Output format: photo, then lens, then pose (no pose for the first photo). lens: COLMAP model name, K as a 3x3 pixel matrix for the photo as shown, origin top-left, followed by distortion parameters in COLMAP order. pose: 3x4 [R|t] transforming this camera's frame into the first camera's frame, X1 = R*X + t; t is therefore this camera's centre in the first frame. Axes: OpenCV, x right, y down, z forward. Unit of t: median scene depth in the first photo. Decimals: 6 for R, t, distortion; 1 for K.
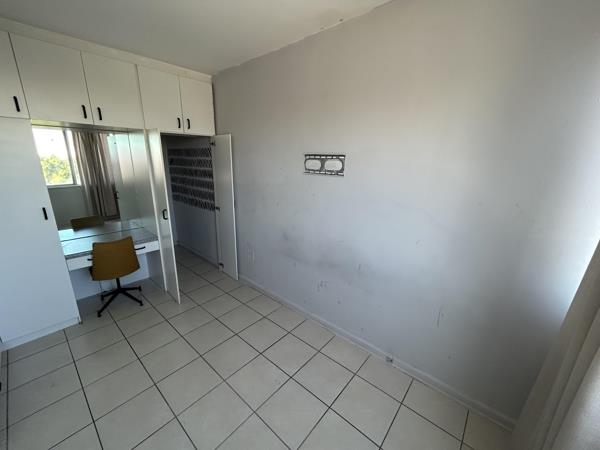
lens RADIAL K [[245.2, 0, 296.9], [0, 245.2, 228.3], [0, 0, 1]] dist [-0.001412, -0.000019]
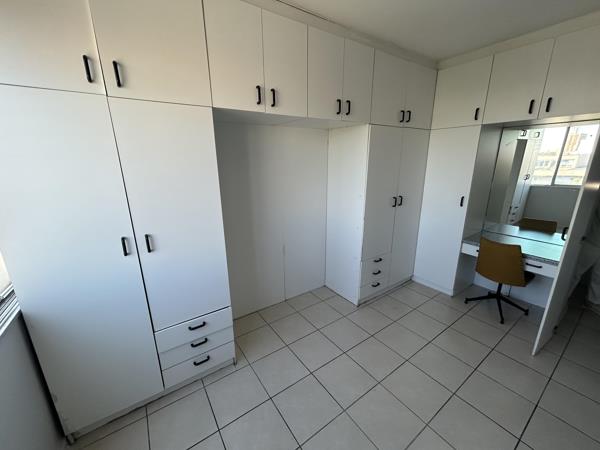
lens RADIAL K [[245.2, 0, 297.2], [0, 245.2, 225.6], [0, 0, 1]] dist [-0.001412, -0.000019]
pose [[-0.236405, 0.249440, -0.939091, 0.300904], [-0.258181, 0.915618, 0.308199, -0.093217], [0.936726, 0.315315, -0.152056, 0.358251]]
